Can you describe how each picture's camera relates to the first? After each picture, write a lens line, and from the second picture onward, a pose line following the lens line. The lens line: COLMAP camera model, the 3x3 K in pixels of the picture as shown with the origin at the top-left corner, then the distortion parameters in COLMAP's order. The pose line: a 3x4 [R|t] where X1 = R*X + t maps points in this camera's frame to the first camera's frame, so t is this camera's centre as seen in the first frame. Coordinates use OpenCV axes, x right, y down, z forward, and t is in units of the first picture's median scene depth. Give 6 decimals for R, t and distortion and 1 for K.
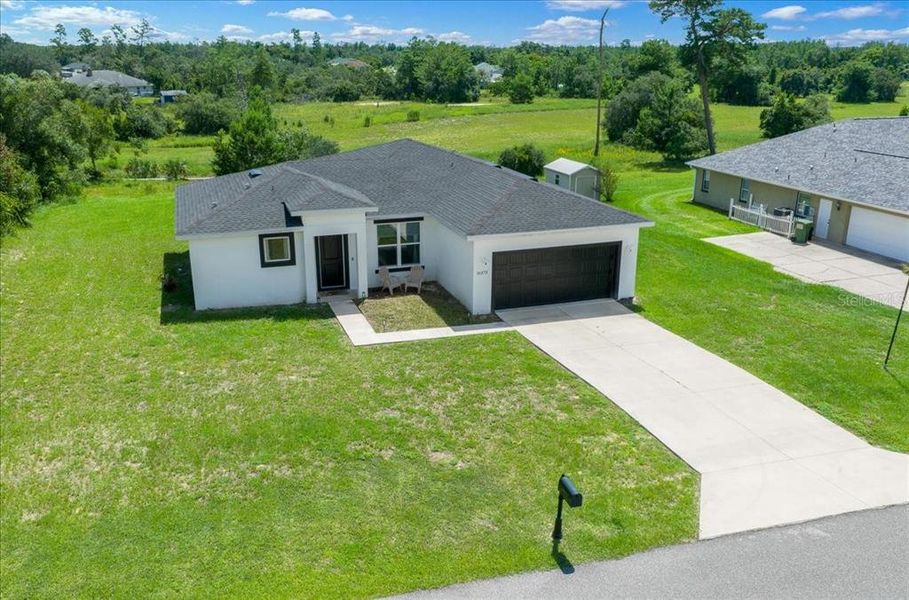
lens RADIAL K [[889.1, 0, 454.5], [0, 889.1, 300.0], [0, 0, 1]] dist [-0.004663, -0.002496]
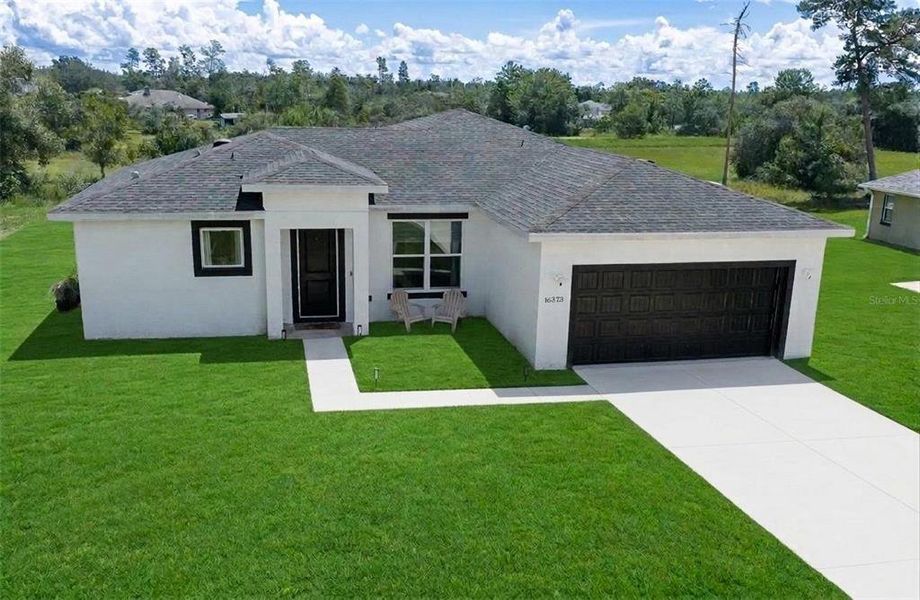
lens RADIAL K [[945.2, 0, 482.9], [0, 945.2, 301.8], [0, 0, 1]] dist [0.008265, 0.004589]
pose [[0.996169, 0.048347, -0.072872, 0.026643], [-0.053472, 0.996106, -0.070098, 0.014985], [0.069200, 0.073727, 0.994875, 0.336915]]
